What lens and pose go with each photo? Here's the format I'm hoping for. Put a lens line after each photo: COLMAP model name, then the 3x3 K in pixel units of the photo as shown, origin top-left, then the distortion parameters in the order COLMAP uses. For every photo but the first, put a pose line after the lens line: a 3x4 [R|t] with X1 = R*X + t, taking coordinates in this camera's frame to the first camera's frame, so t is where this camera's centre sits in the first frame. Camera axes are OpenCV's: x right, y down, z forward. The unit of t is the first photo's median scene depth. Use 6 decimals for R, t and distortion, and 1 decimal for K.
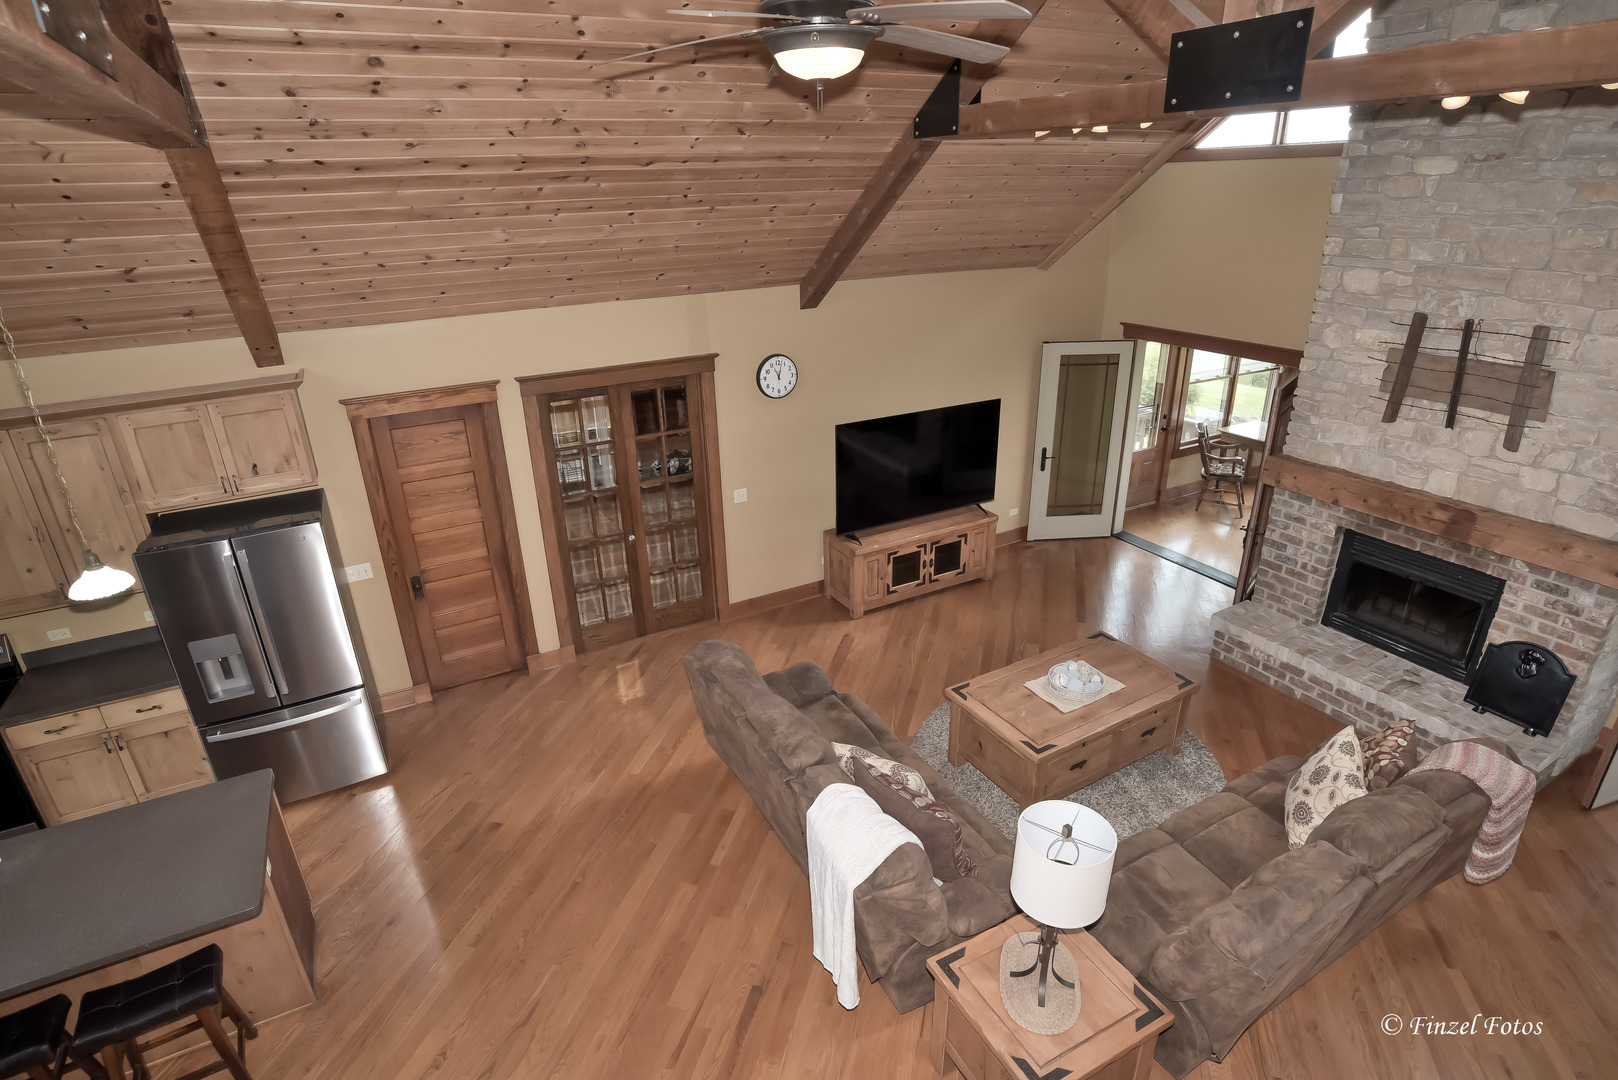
lens RADIAL K [[832.3, 0, 808.1], [0, 832.3, 541.5], [0, 0, 1]] dist [-0.052838, 0.003241]
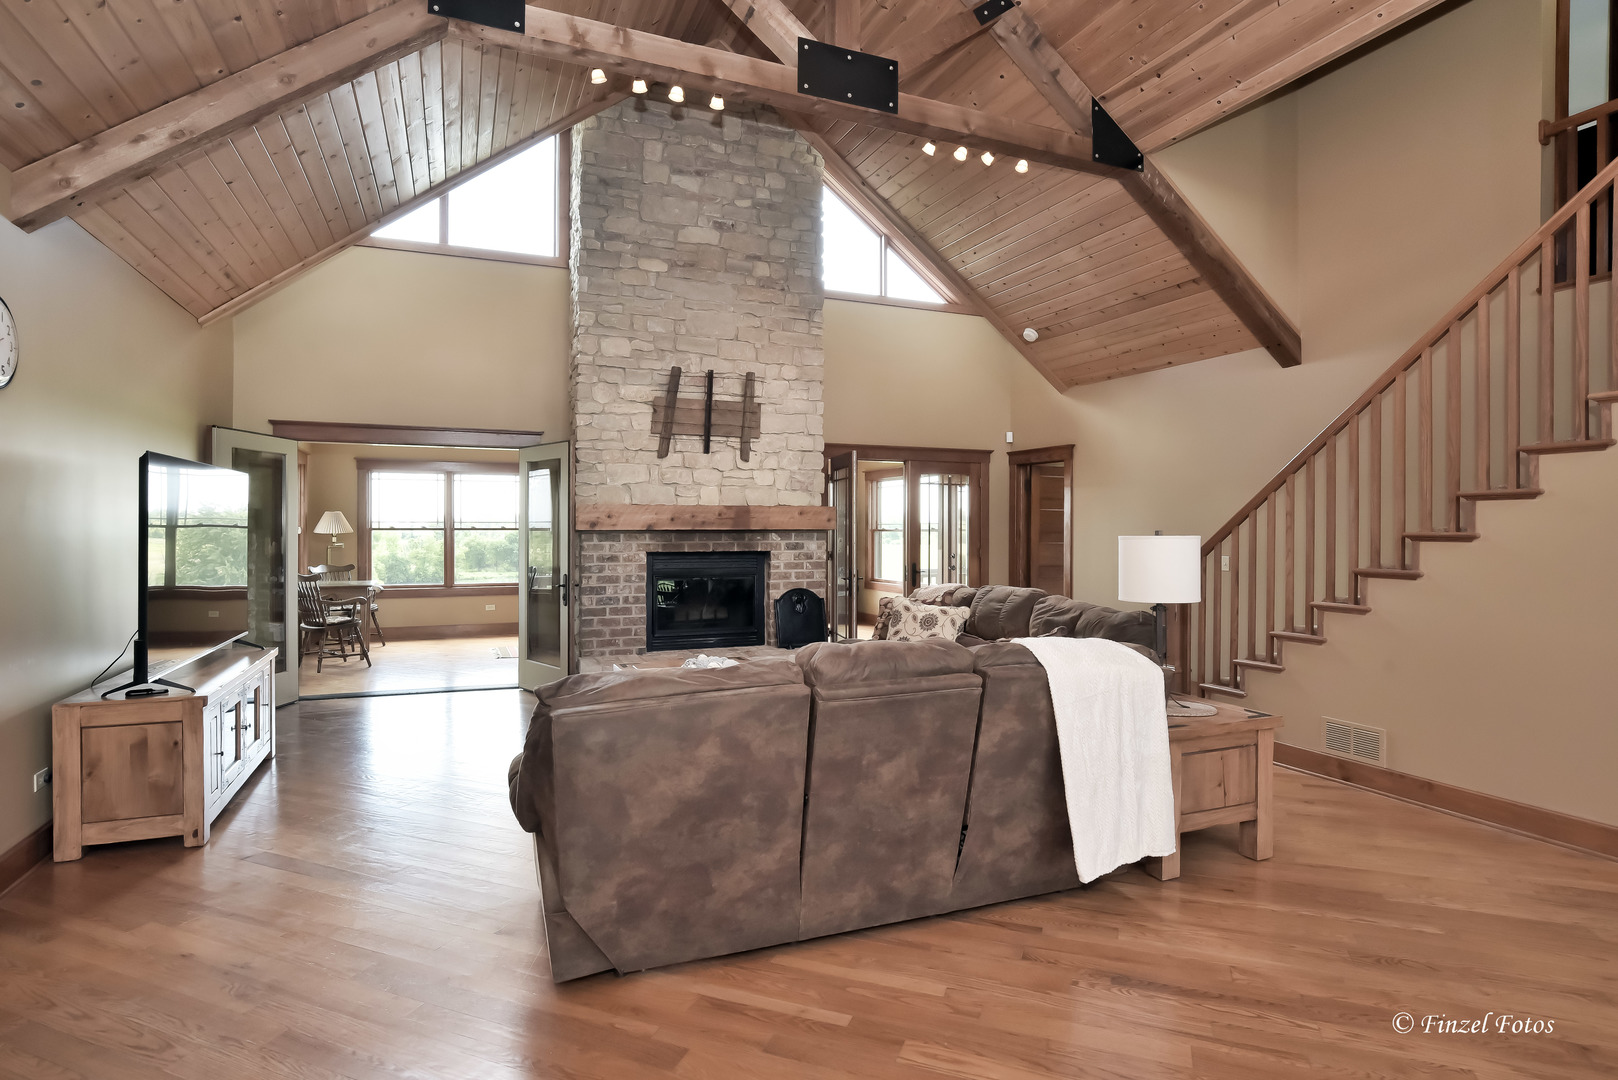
lens RADIAL K [[832.3, 0, 810.9], [0, 832.3, 538.8], [0, 0, 1]] dist [-0.052838, 0.003241]
pose [[0.088862, 0.010607, 0.995987, -0.523075], [0.382679, 0.922834, -0.043971, 0.109712], [-0.919598, 0.385051, 0.077946, 0.743103]]
